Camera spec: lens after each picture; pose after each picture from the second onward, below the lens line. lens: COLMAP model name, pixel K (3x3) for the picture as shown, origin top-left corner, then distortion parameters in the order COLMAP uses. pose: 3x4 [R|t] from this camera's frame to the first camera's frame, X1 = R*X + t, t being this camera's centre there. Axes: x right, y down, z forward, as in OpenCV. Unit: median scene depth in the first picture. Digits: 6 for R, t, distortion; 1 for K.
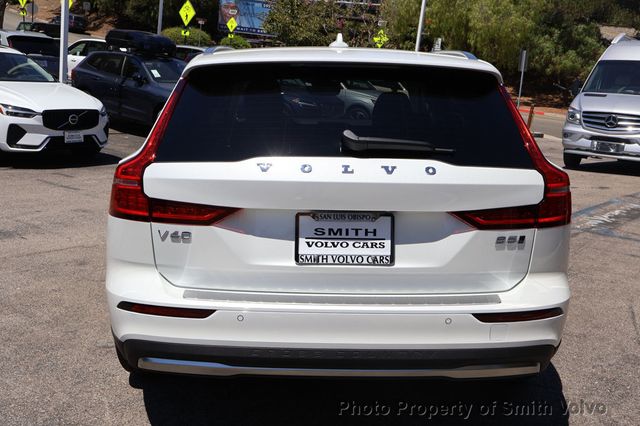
lens RADIAL K [[668.9, 0, 317.6], [0, 668.9, 211.1], [0, 0, 1]] dist [0.001746, 0.000000]
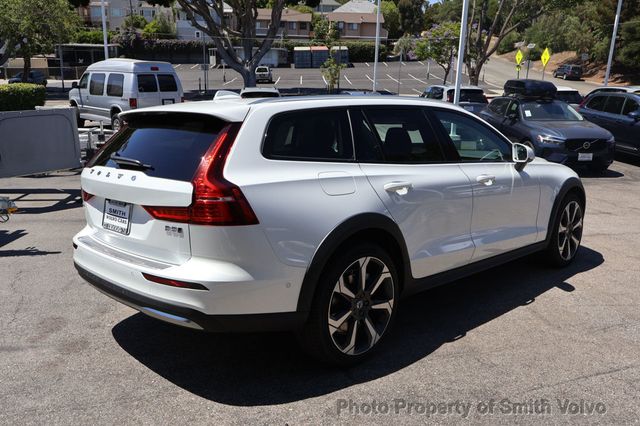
lens RADIAL K [[542.6, 0, 313.6], [0, 542.6, 210.4], [0, 0, 1]] dist [-0.019338, 0.011961]
pose [[0.679504, 0.090870, -0.728023, 0.321607], [-0.111314, 0.993582, 0.020122, -0.013124], [0.725179, 0.067366, 0.685258, 0.096801]]
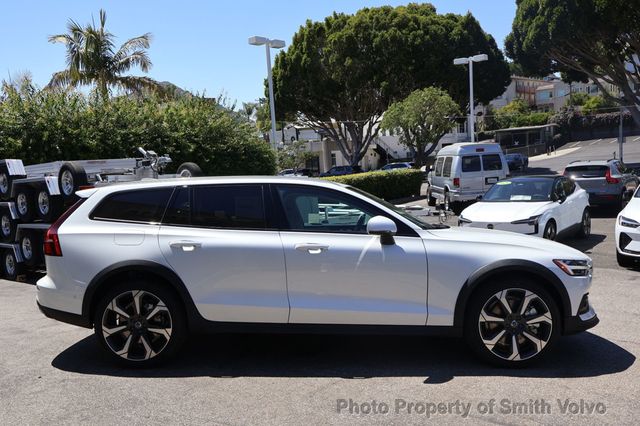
lens RADIAL K [[542.6, 0, 313.7], [0, 542.6, 213.3], [0, 0, 1]] dist [-0.019338, 0.011961]
pose [[-0.070303, -0.008401, -0.997490, 0.545037], [-0.168161, 0.985753, 0.003550, -0.070260], [0.983249, 0.167988, -0.070714, 0.489435]]
